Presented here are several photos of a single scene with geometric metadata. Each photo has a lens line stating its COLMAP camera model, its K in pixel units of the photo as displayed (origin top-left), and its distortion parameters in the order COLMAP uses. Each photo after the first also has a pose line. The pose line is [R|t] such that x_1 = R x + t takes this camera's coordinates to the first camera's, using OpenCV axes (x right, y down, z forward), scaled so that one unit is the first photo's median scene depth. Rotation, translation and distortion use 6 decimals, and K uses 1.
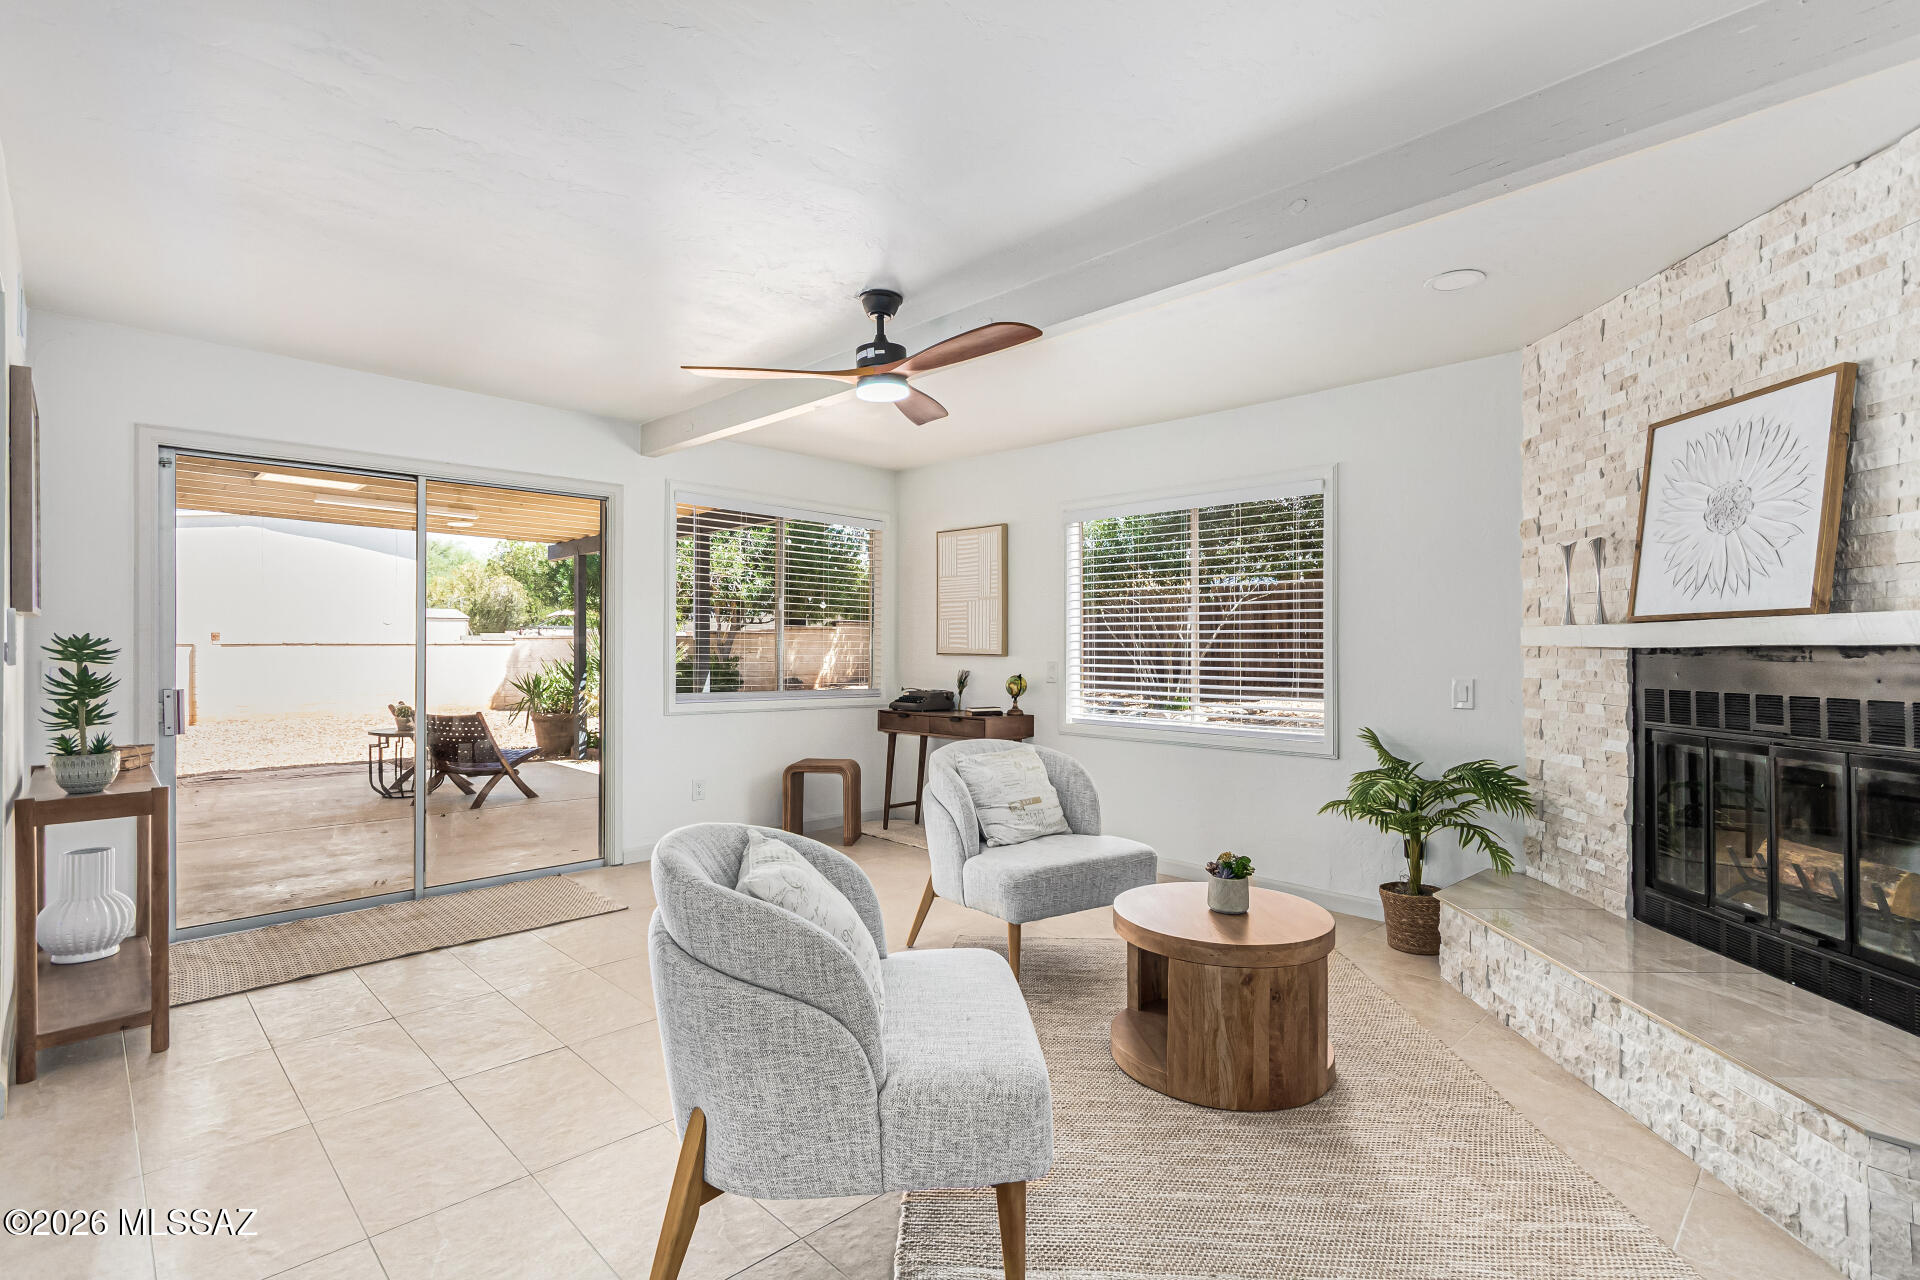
lens RADIAL K [[891.6, 0, 981.8], [0, 891.6, 646.4], [0, 0, 1]] dist [0.000082, 0.000701]
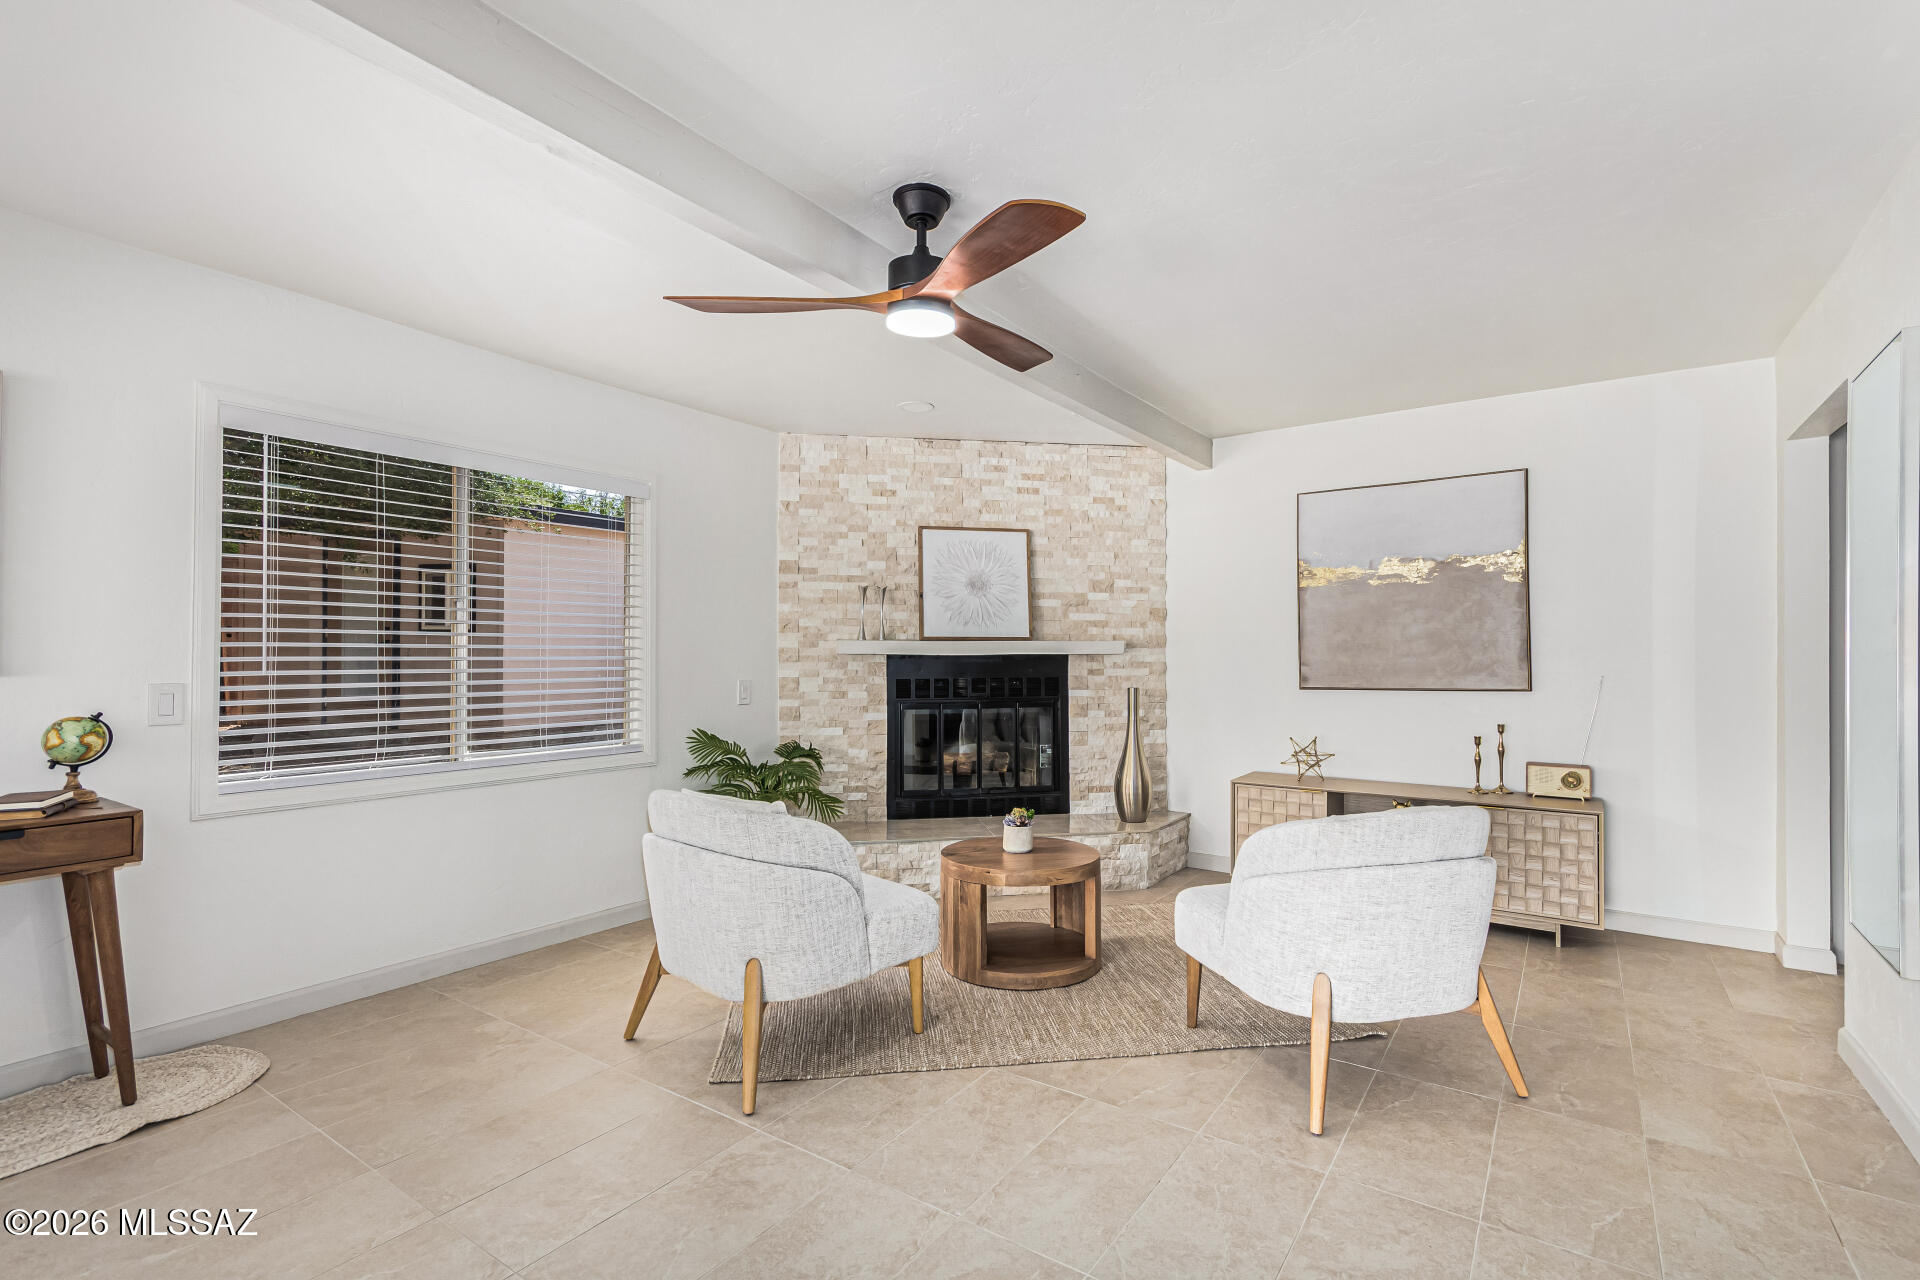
lens RADIAL K [[859.6, 0, 1001.4], [0, 859.6, 647.8], [0, 0, 1]] dist [-0.034731, 0.000151]
pose [[-0.197483, 0.007145, 0.980280, -0.842709], [0.000060, 0.999974, -0.007277, 0.000505], [-0.980306, -0.001378, -0.197478, 1.083422]]
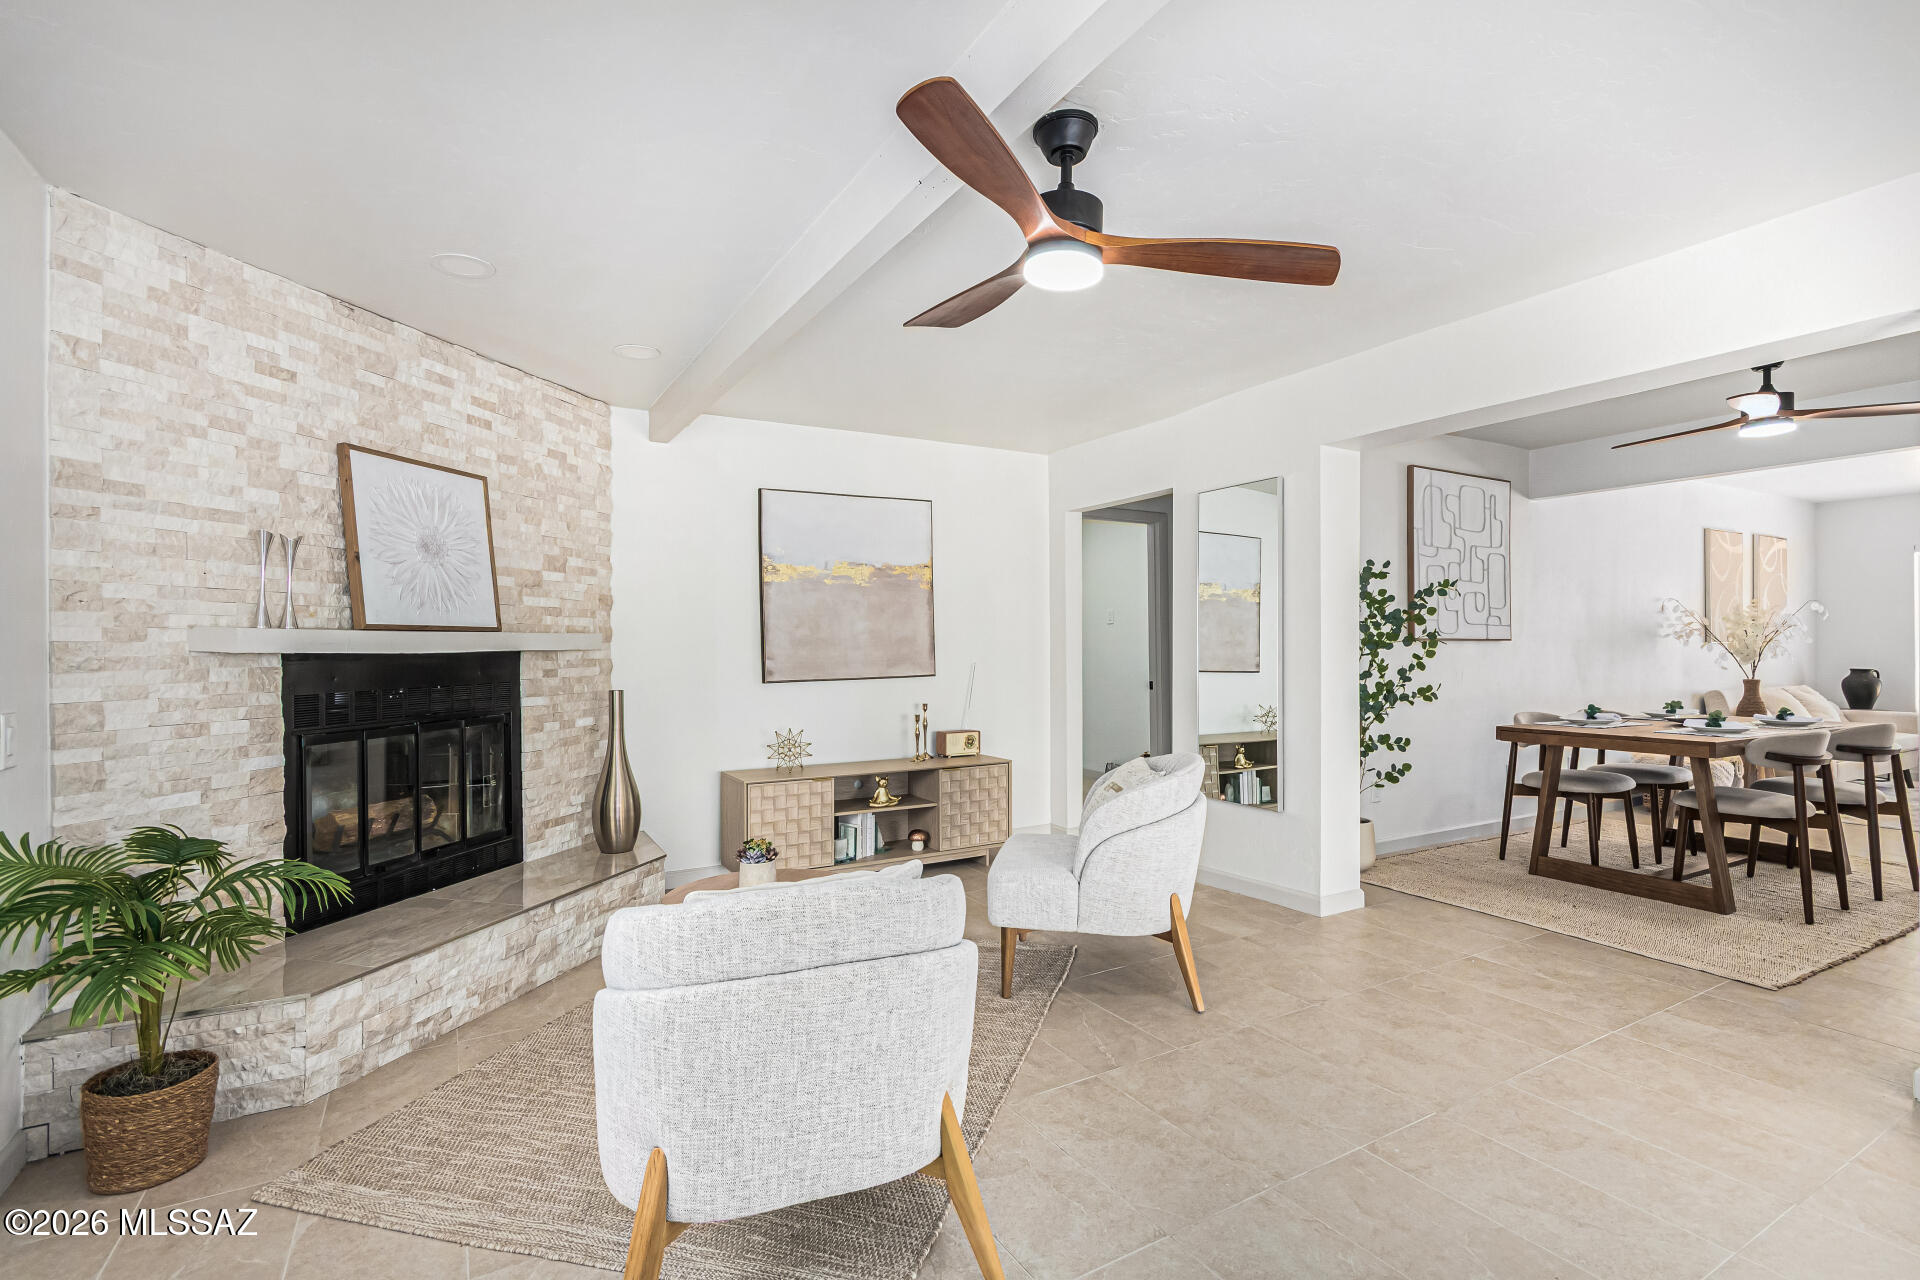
lens RADIAL K [[870.6, 0, 956.4], [0, 870.6, 644.5], [0, 0, 1]] dist [-0.002069, -0.000009]
pose [[-0.965468, 0.006581, 0.260438, -0.200974], [0.006689, 0.999978, -0.000470, -0.003114], [-0.260436, 0.001288, -0.965490, 1.669770]]
